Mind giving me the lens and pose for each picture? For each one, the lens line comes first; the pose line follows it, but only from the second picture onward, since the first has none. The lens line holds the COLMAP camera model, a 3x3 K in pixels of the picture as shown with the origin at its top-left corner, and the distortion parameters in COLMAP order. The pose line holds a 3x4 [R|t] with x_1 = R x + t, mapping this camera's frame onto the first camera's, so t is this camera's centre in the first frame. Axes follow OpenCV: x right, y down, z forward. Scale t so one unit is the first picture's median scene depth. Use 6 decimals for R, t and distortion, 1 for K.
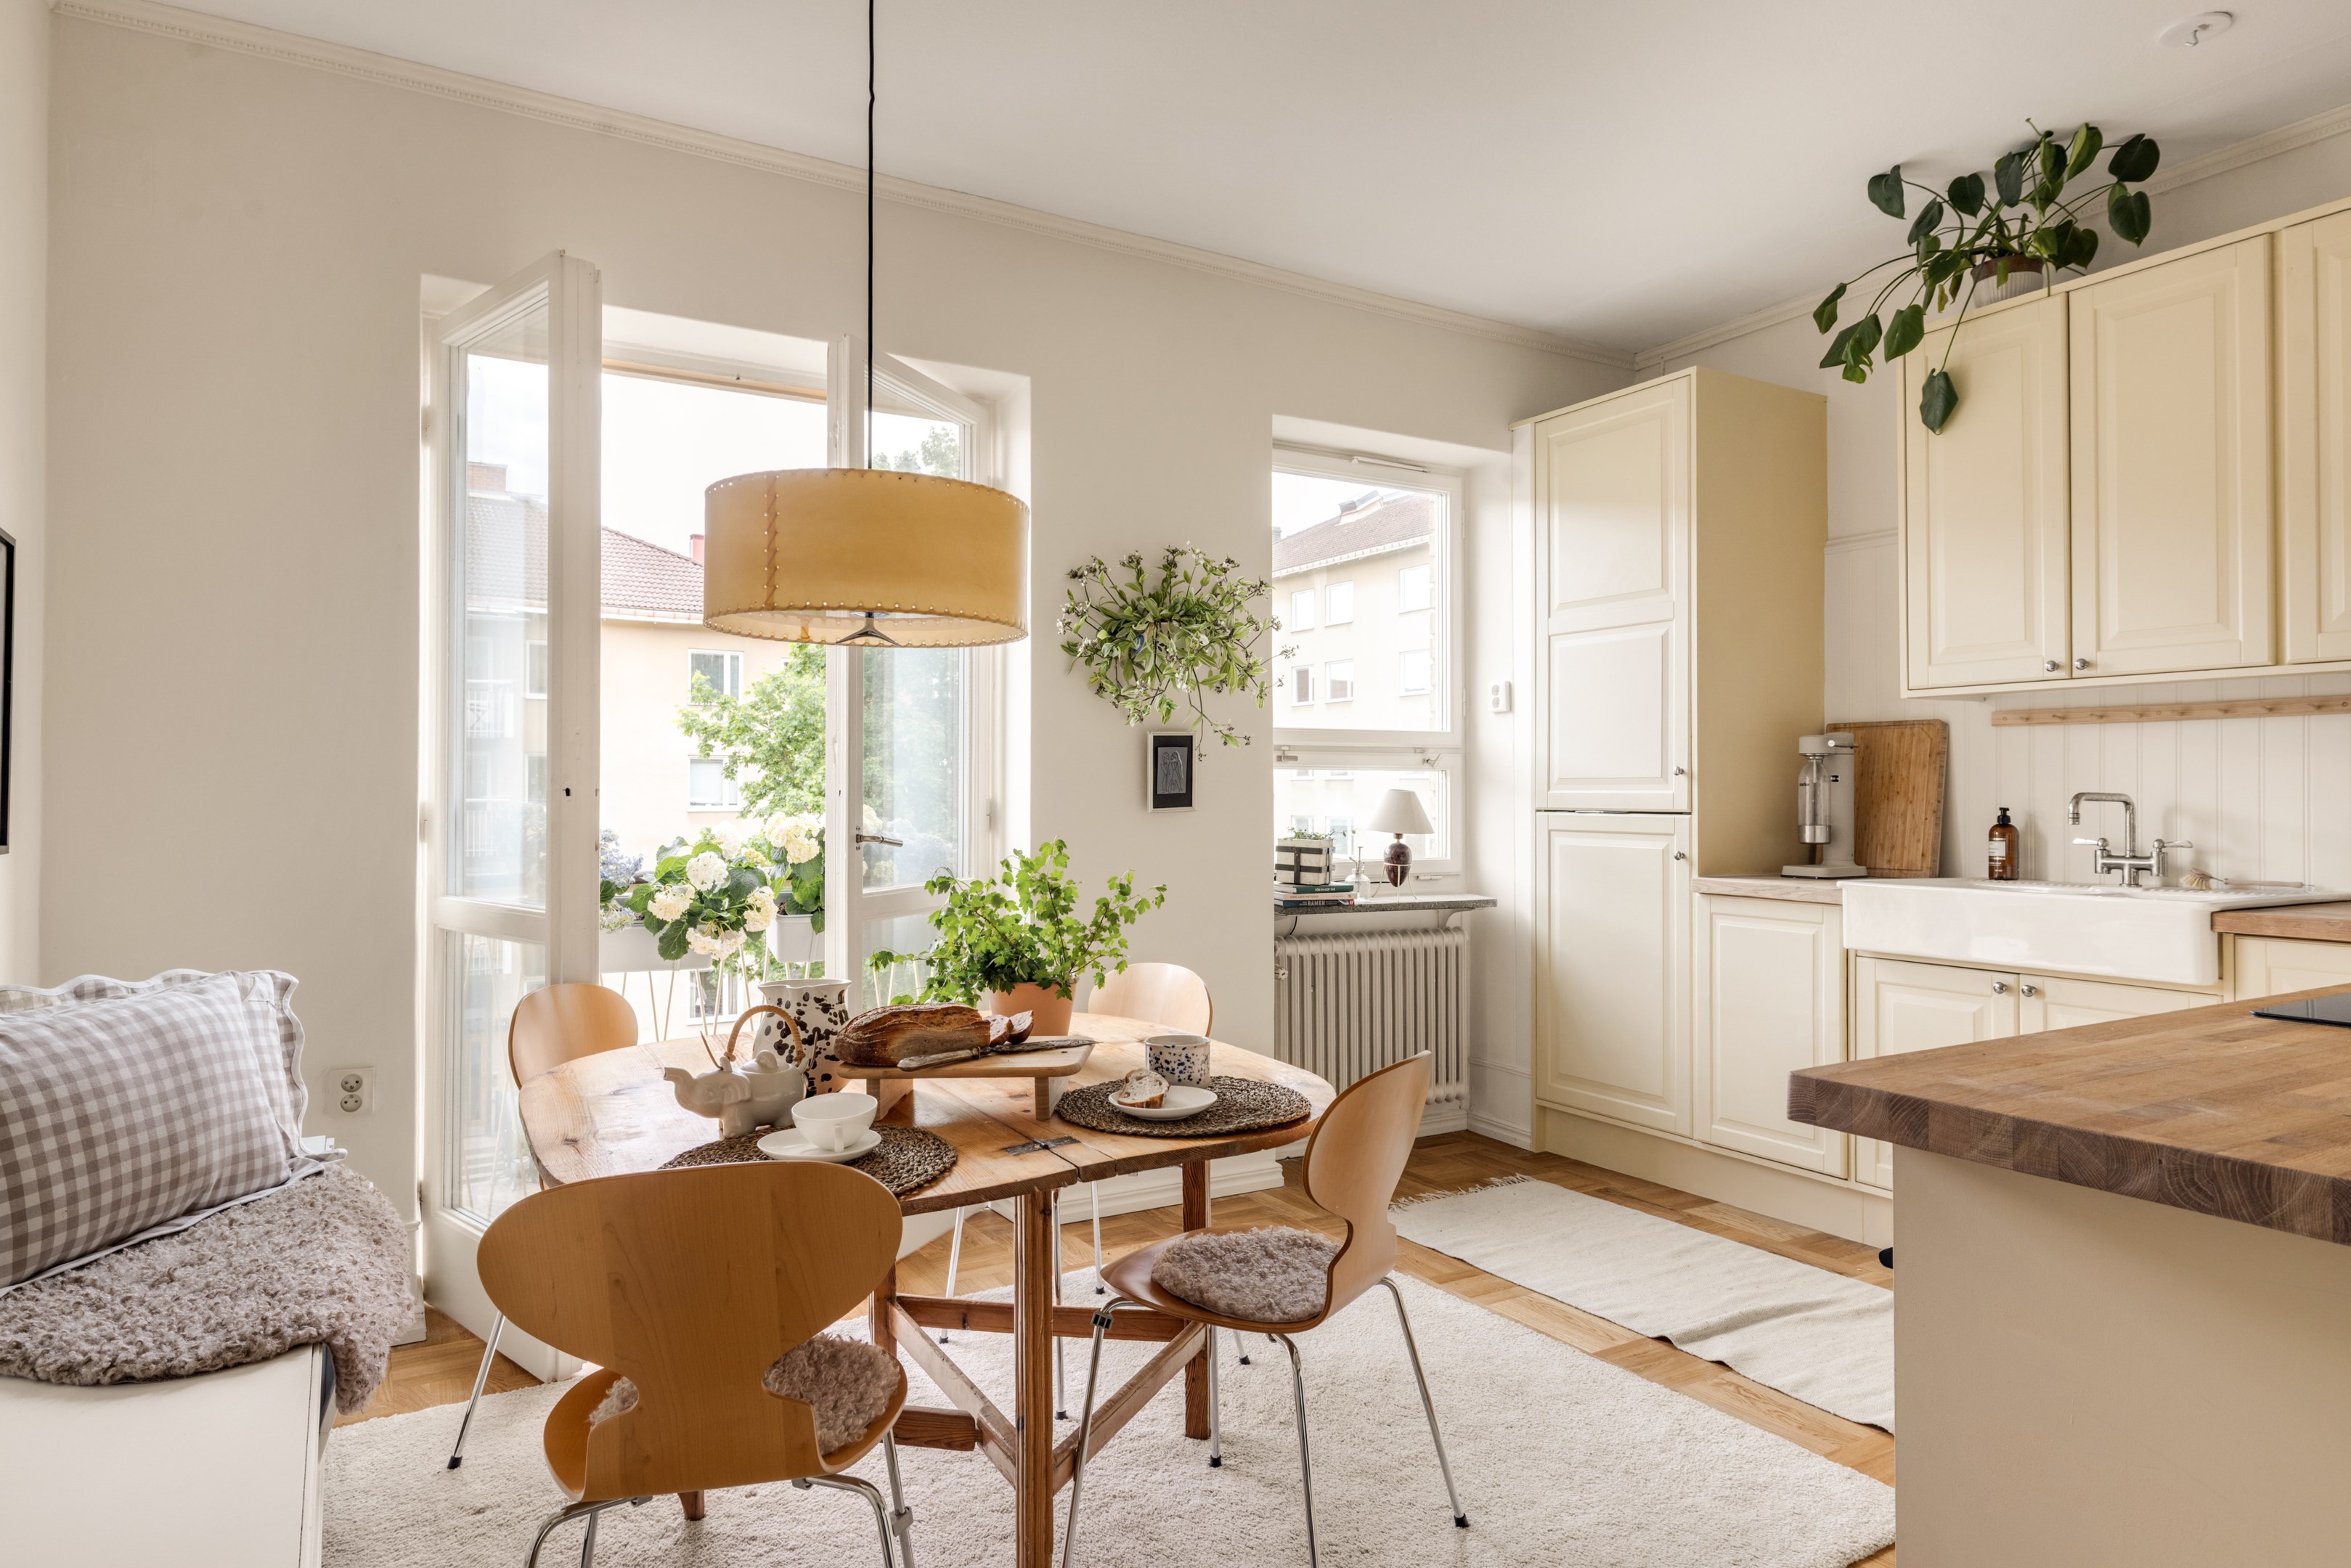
lens RADIAL K [[1436.6, 0, 1179.2], [0, 1436.6, 784.3], [0, 0, 1]] dist [0.001741, 0.001234]
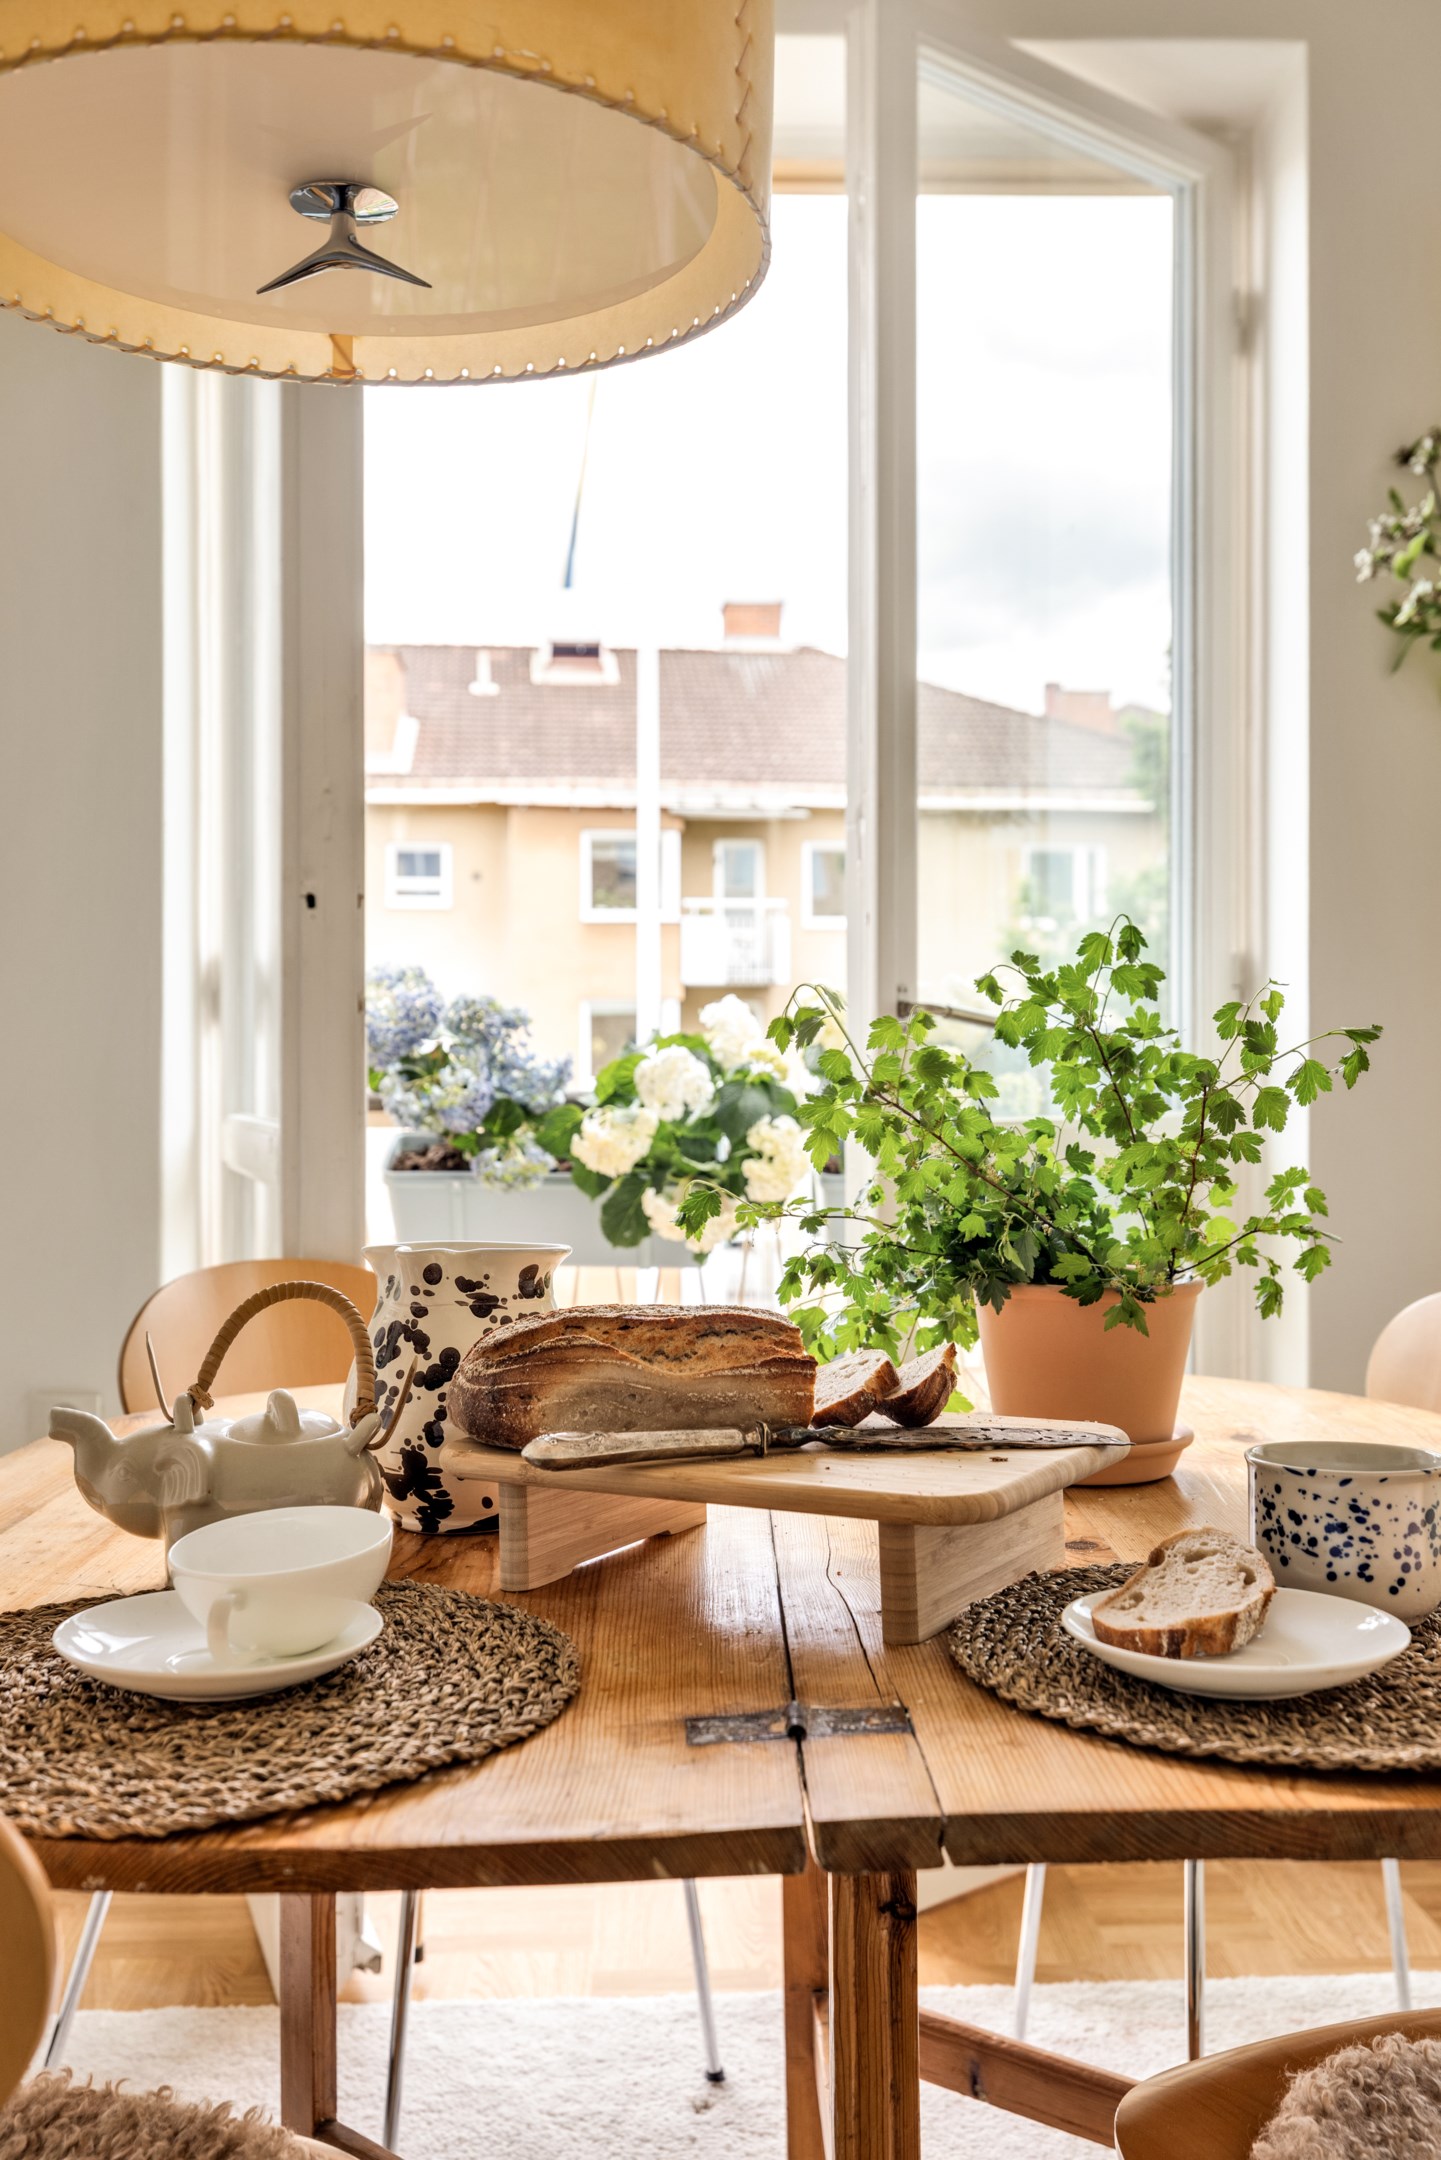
lens RADIAL K [[2123.7, 0, 722.1], [0, 2123.7, 1074.1], [0, 0, 1]] dist [0.020362, 0.000000]
pose [[0.874764, -0.000067, -0.484550, 0.104729], [0.000368, 1.000000, 0.000526, 0.082087], [0.484550, -0.000638, 0.874764, 0.458403]]
